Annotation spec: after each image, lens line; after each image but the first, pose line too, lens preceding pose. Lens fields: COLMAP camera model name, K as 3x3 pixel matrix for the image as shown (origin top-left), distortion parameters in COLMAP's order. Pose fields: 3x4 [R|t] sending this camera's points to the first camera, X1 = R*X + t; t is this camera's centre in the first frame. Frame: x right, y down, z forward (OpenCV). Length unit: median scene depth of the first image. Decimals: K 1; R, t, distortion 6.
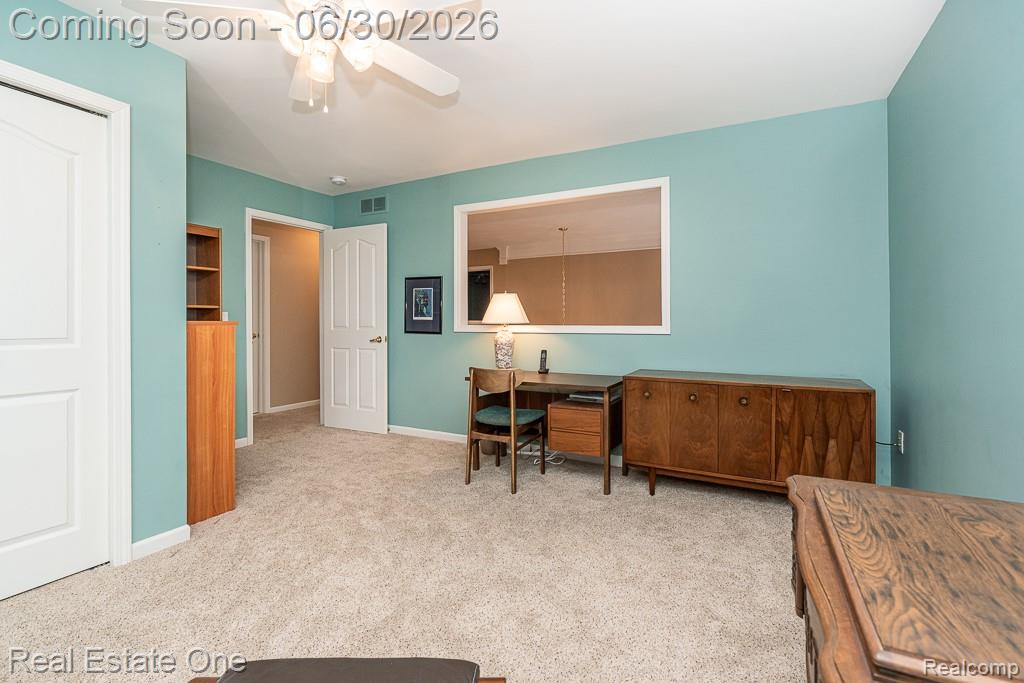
lens RADIAL K [[463.8, 0, 509.2], [0, 463.8, 321.4], [0, 0, 1]] dist [-0.002379, -0.000163]
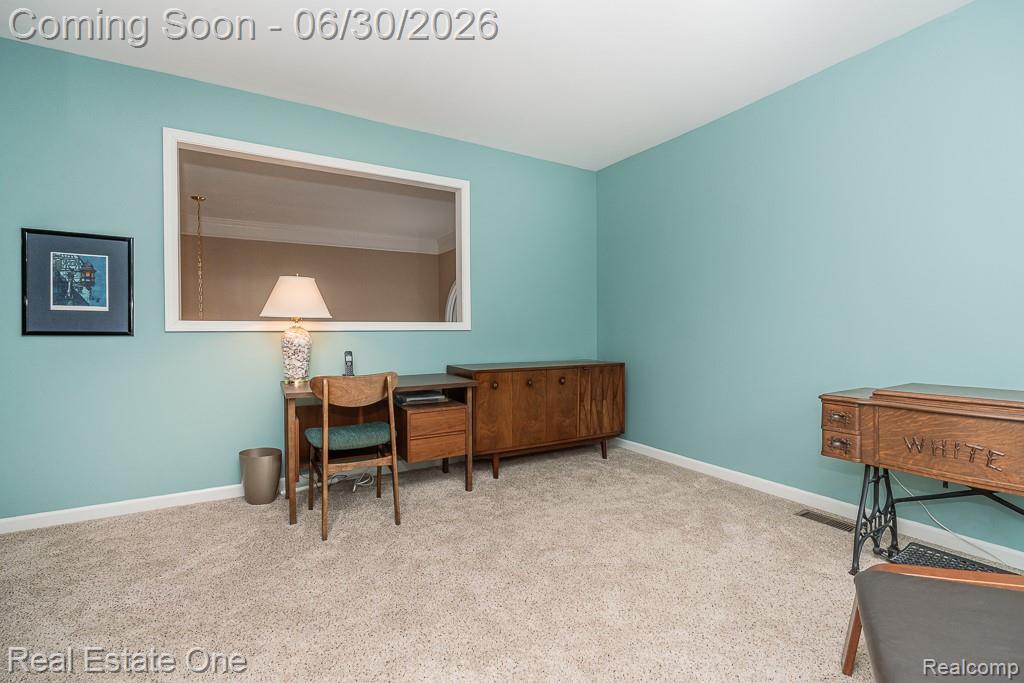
lens RADIAL K [[463.8, 0, 514.8], [0, 463.8, 333.2], [0, 0, 1]] dist [-0.001977, -0.000437]
pose [[0.525065, -0.009051, 0.851014, -0.545367], [0.000729, 0.999948, 0.010186, 0.025820], [-0.851062, -0.004728, 0.525044, 0.379887]]
